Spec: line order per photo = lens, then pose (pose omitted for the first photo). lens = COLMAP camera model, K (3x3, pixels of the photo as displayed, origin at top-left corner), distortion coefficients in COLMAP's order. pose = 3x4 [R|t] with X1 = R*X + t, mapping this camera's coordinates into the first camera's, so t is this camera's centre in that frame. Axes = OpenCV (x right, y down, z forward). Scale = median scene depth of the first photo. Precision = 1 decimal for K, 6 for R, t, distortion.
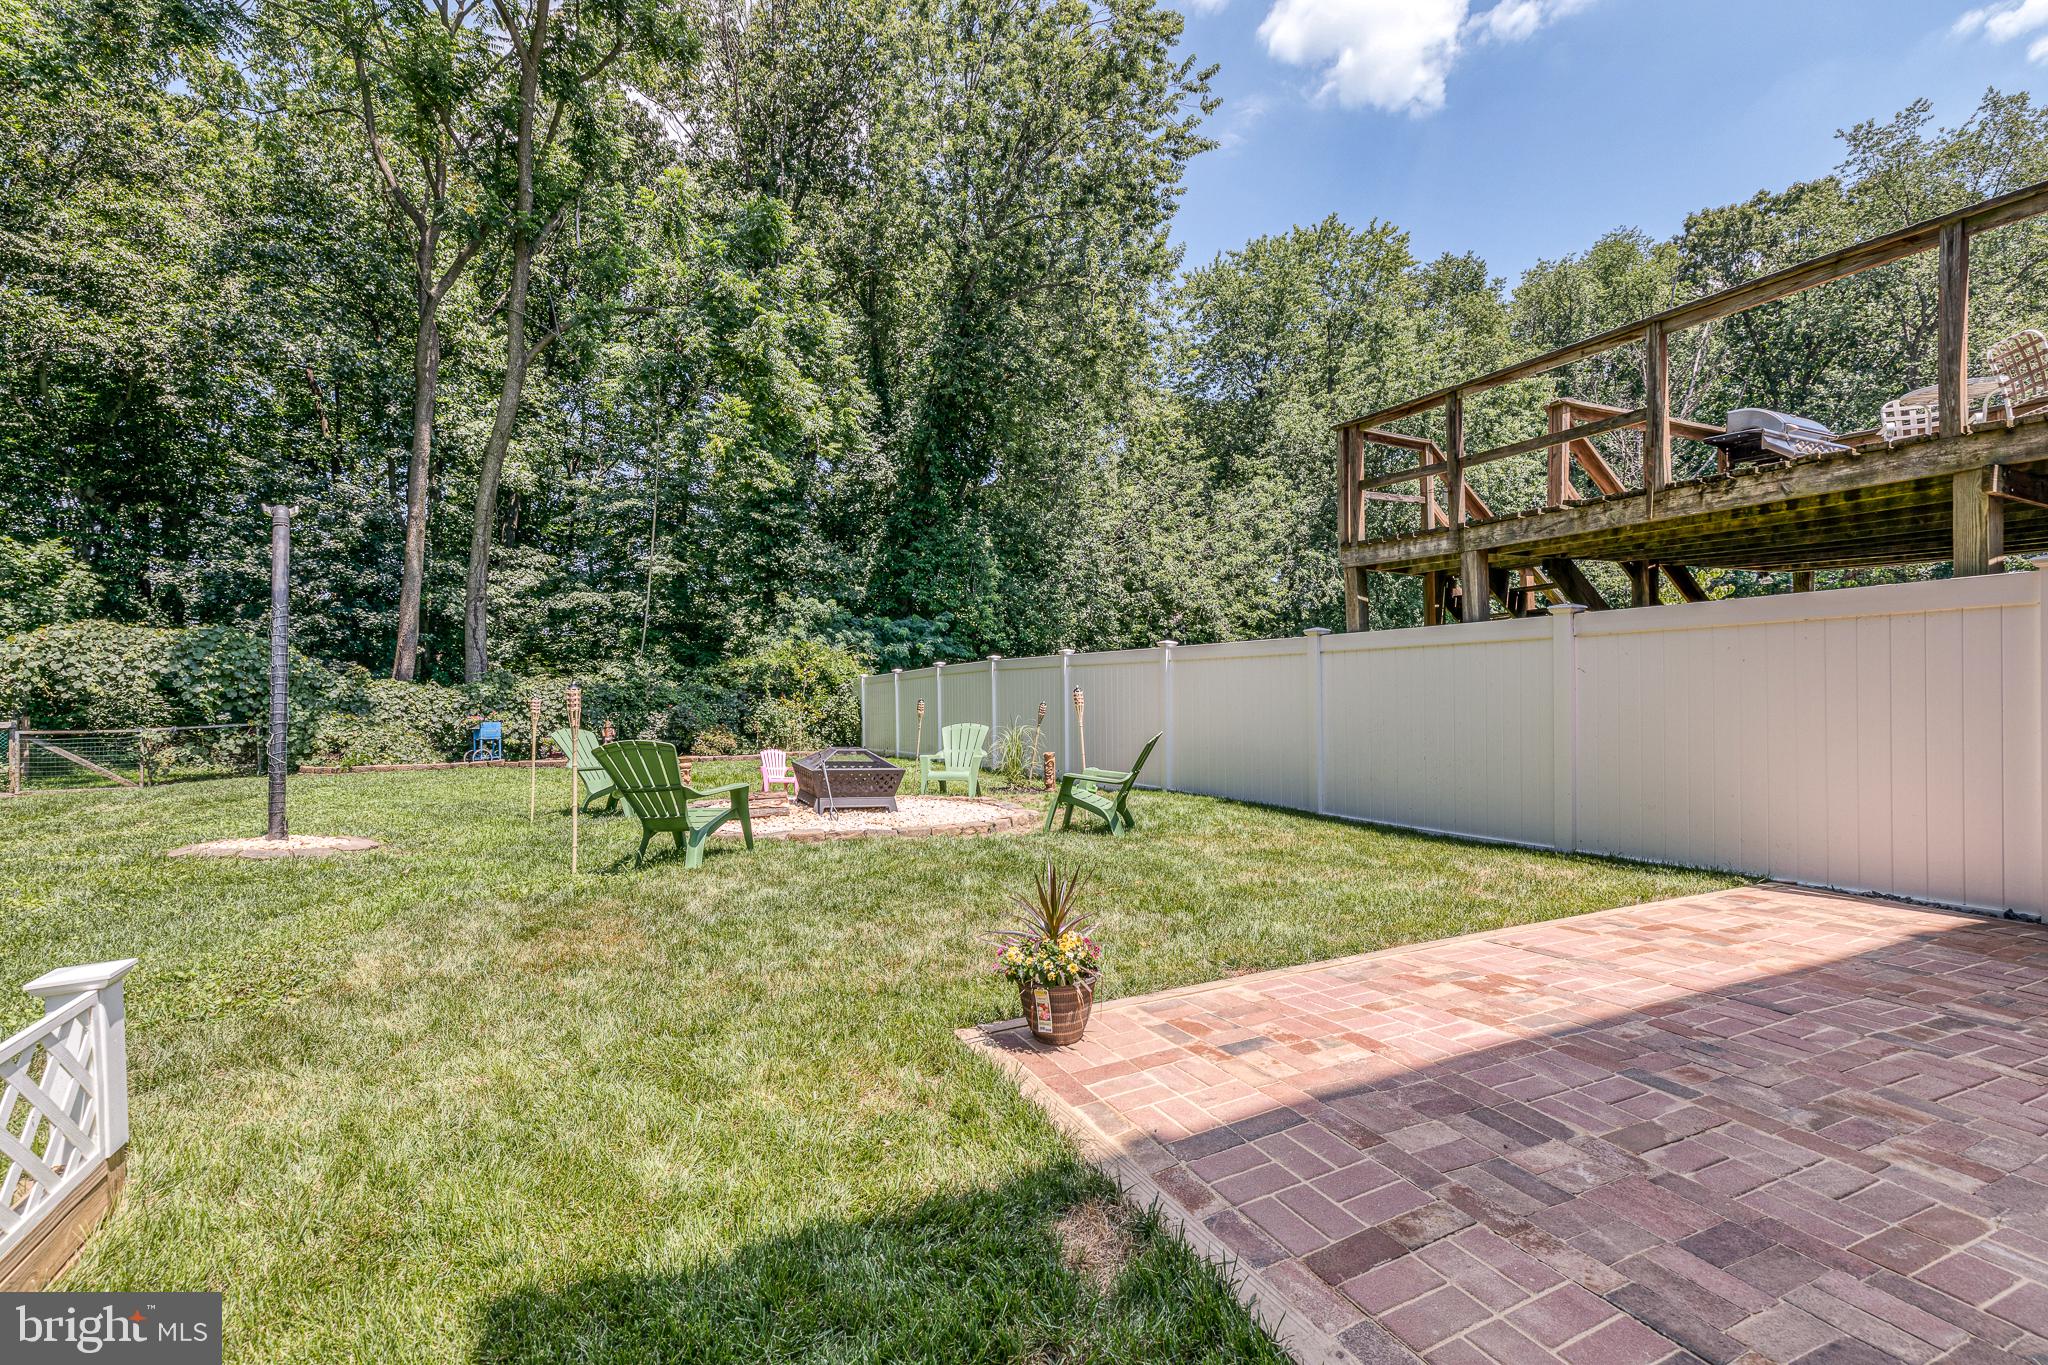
lens RADIAL K [[921.4, 0, 1029.9], [0, 921.4, 687.9], [0, 0, 1]] dist [0.012397, -0.003676]
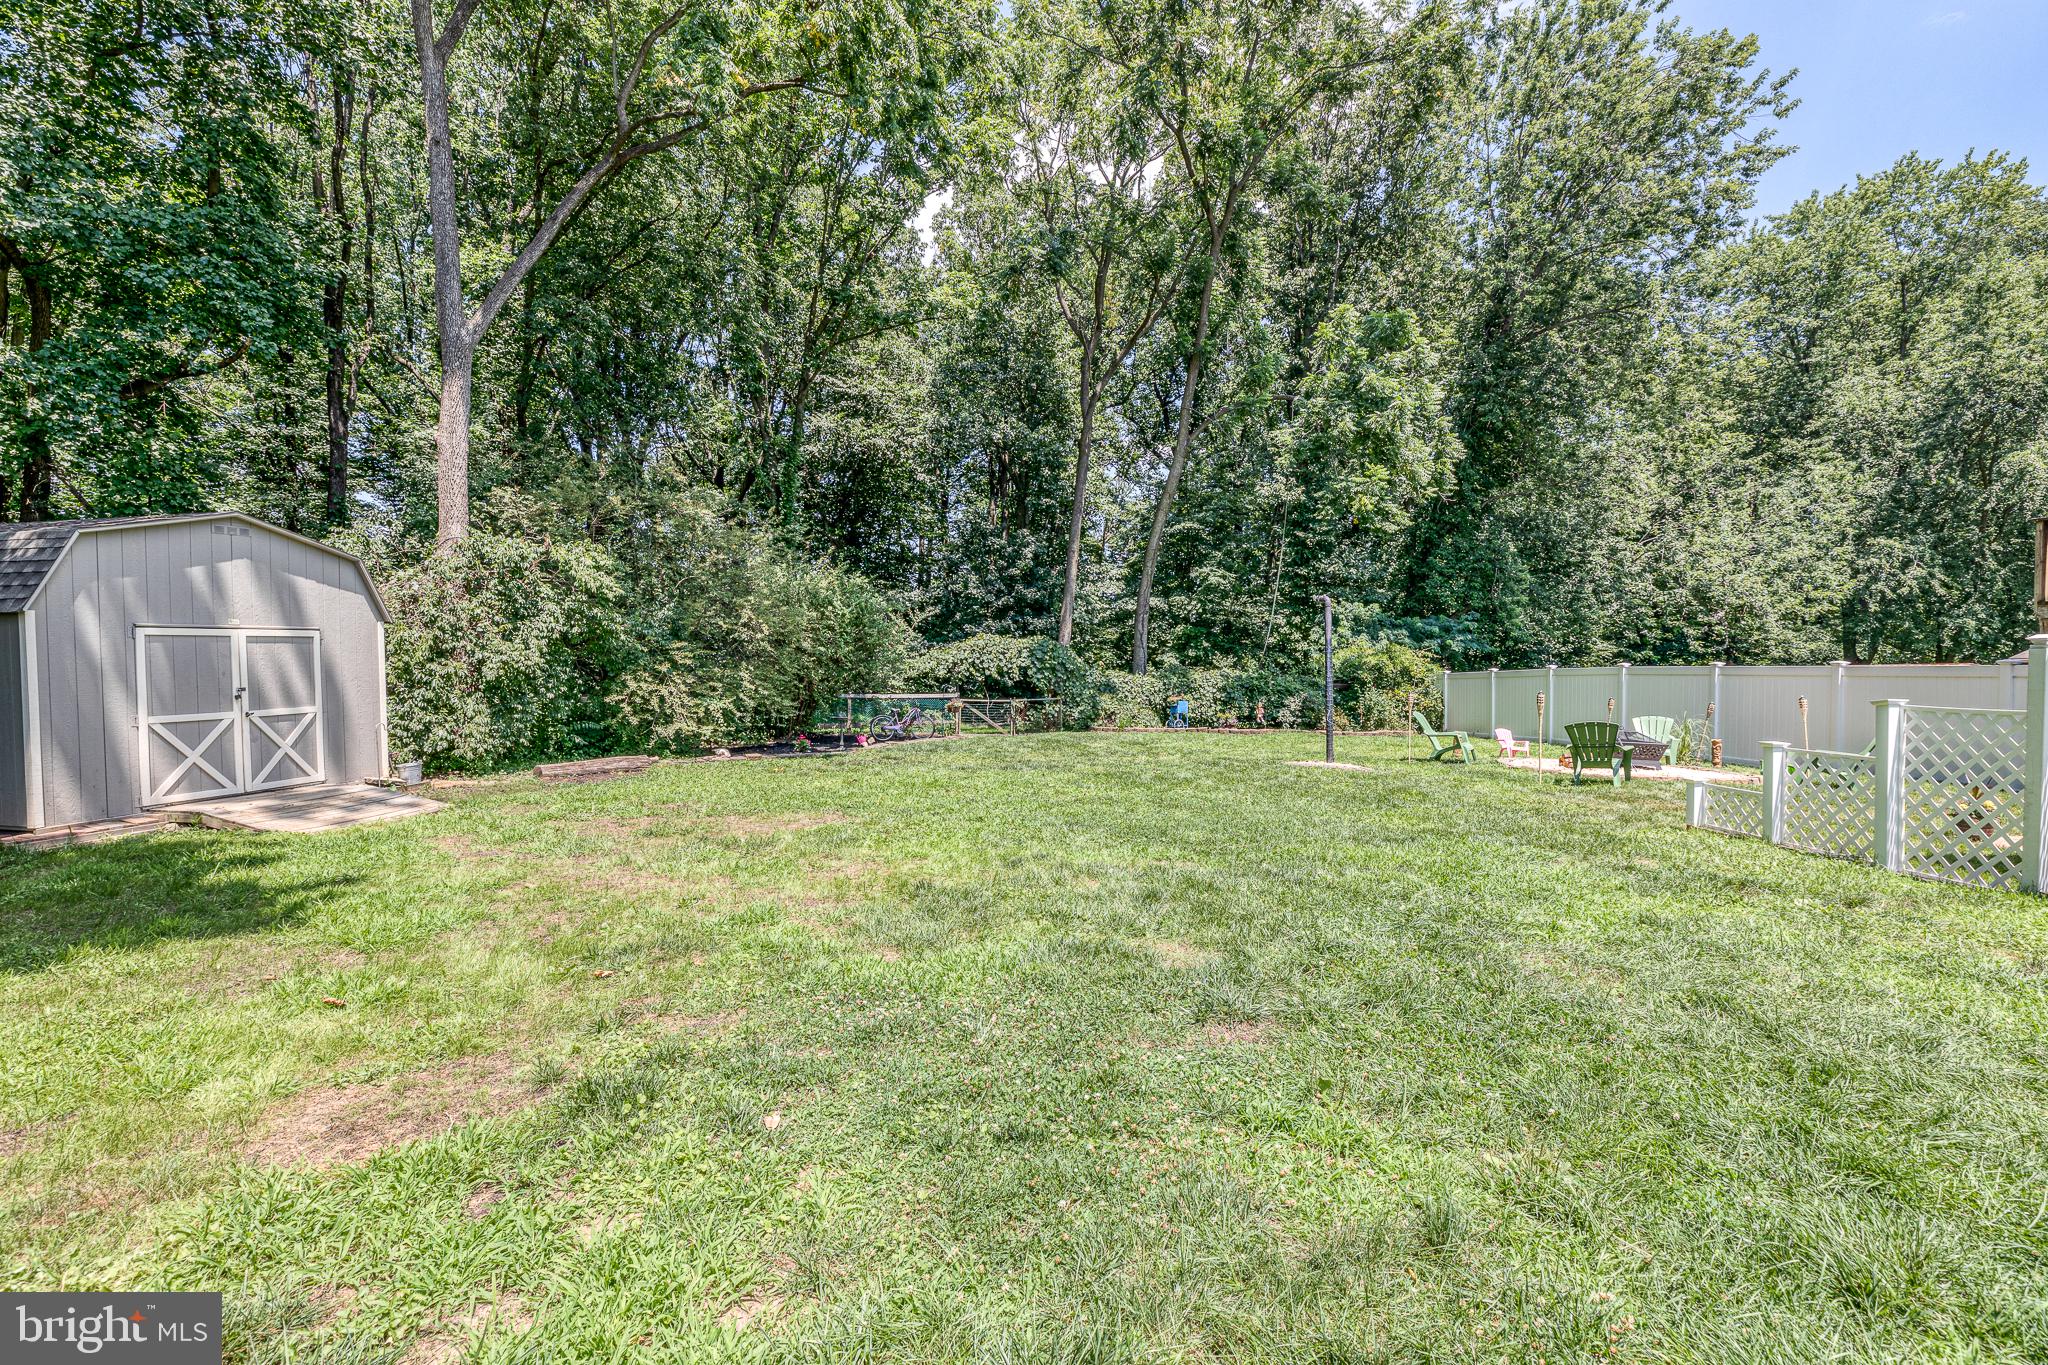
lens RADIAL K [[921.4, 0, 1030.8], [0, 921.4, 681.0], [0, 0, 1]] dist [0.012397, -0.003676]
pose [[0.920533, 0.020370, -0.390134, -0.212629], [-0.014806, 0.999741, 0.017263, -0.014026], [0.390385, -0.010115, 0.920596, -0.365875]]
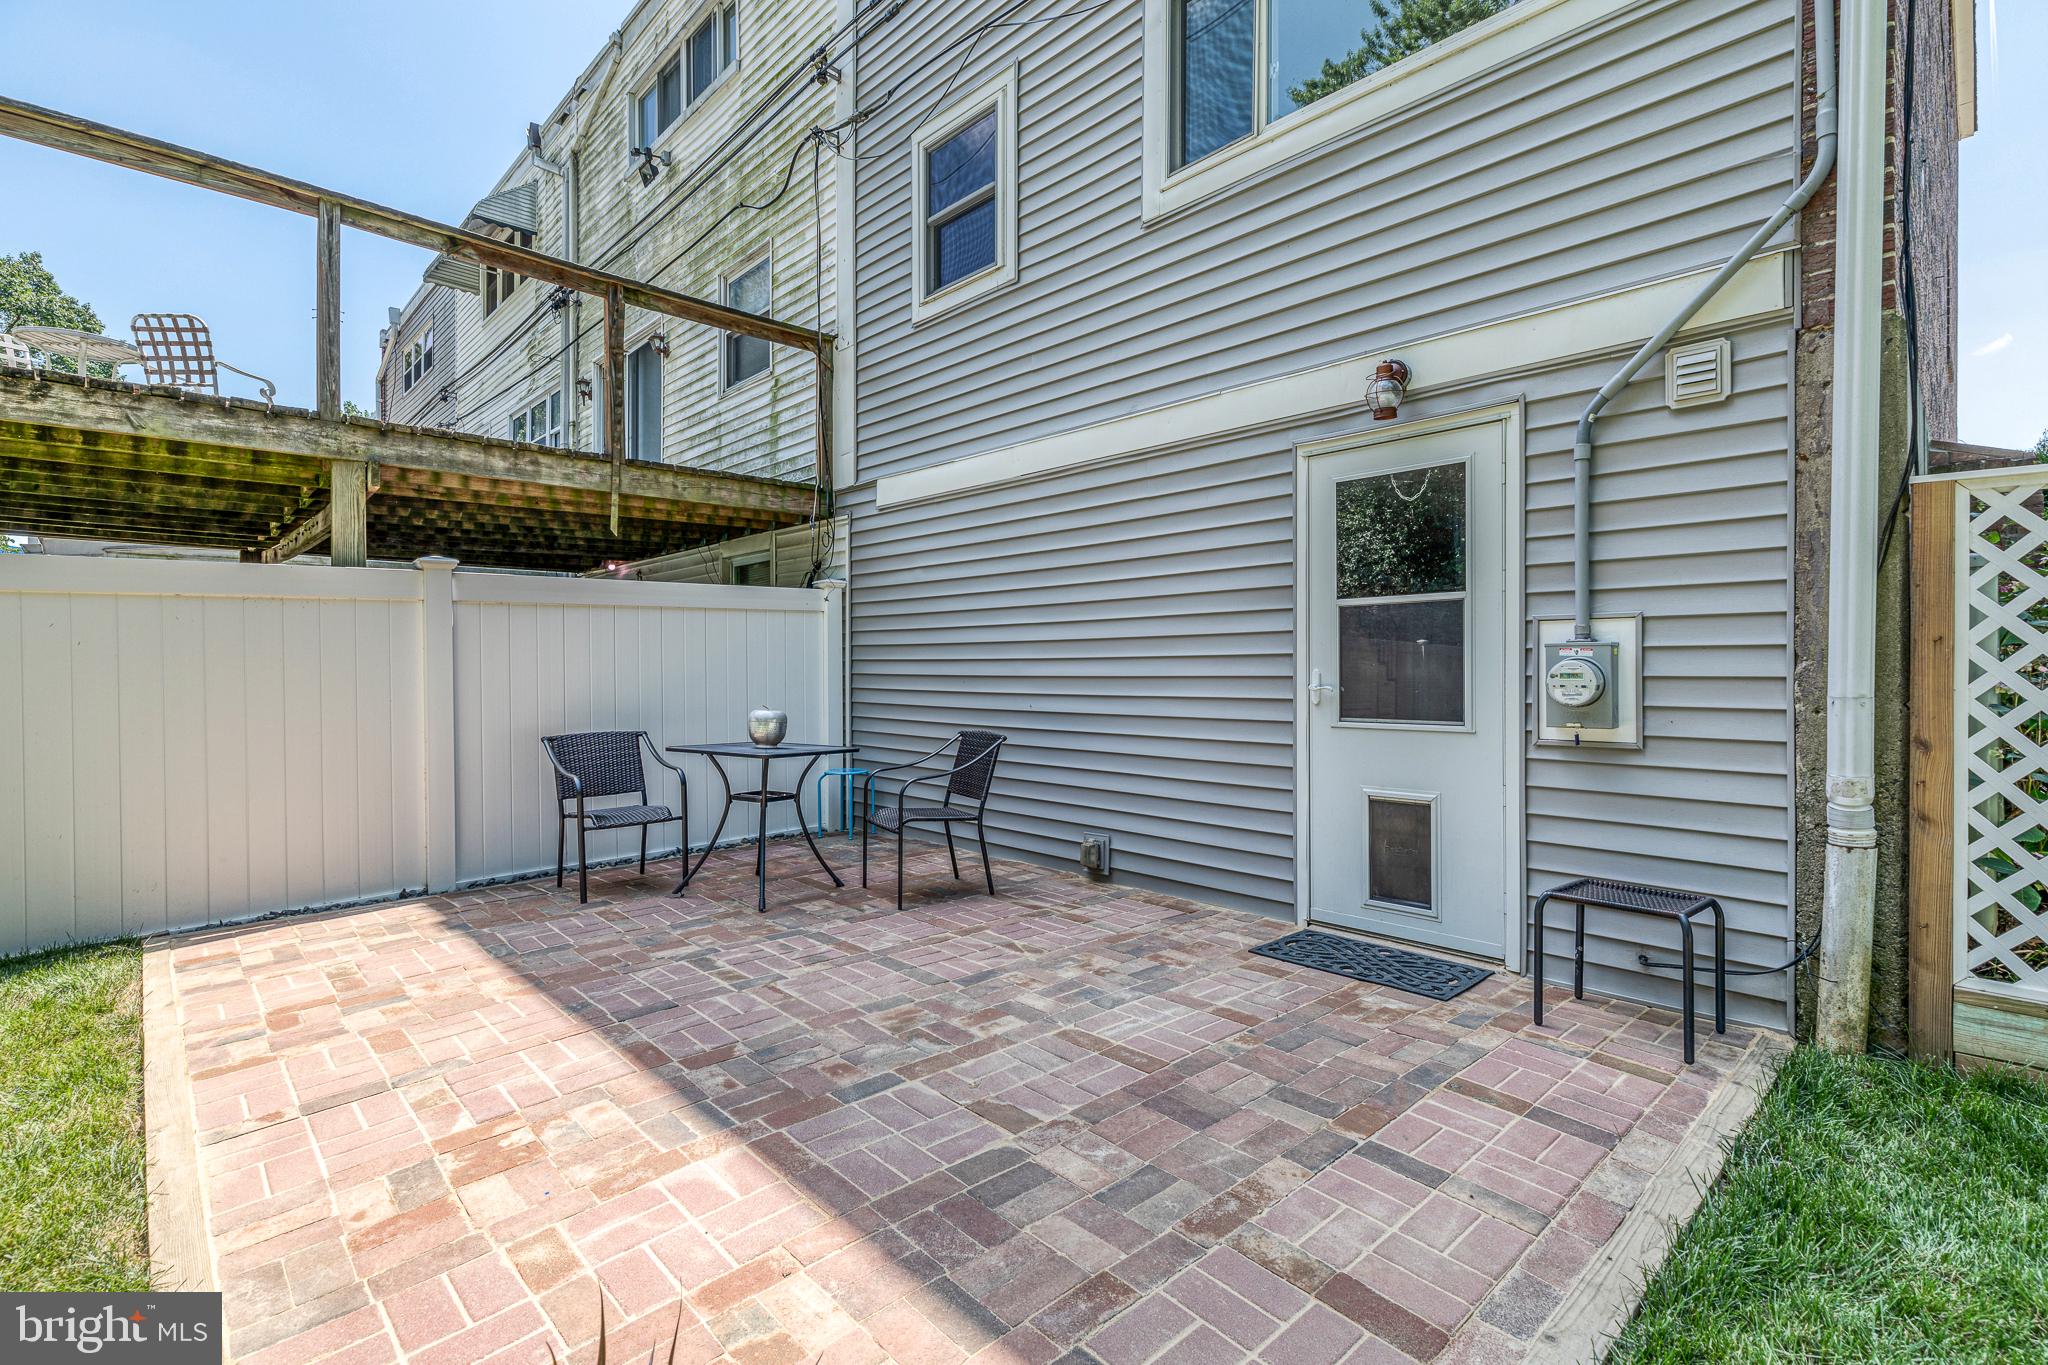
lens RADIAL K [[921.4, 0, 1028.4], [0, 921.4, 667.6], [0, 0, 1]] dist [0.012397, -0.003676]
pose [[-0.292074, 0.009599, 0.956348, -0.149474], [0.012269, 0.999905, -0.006289, 0.002530], [-0.956317, 0.009897, -0.292164, 0.602055]]
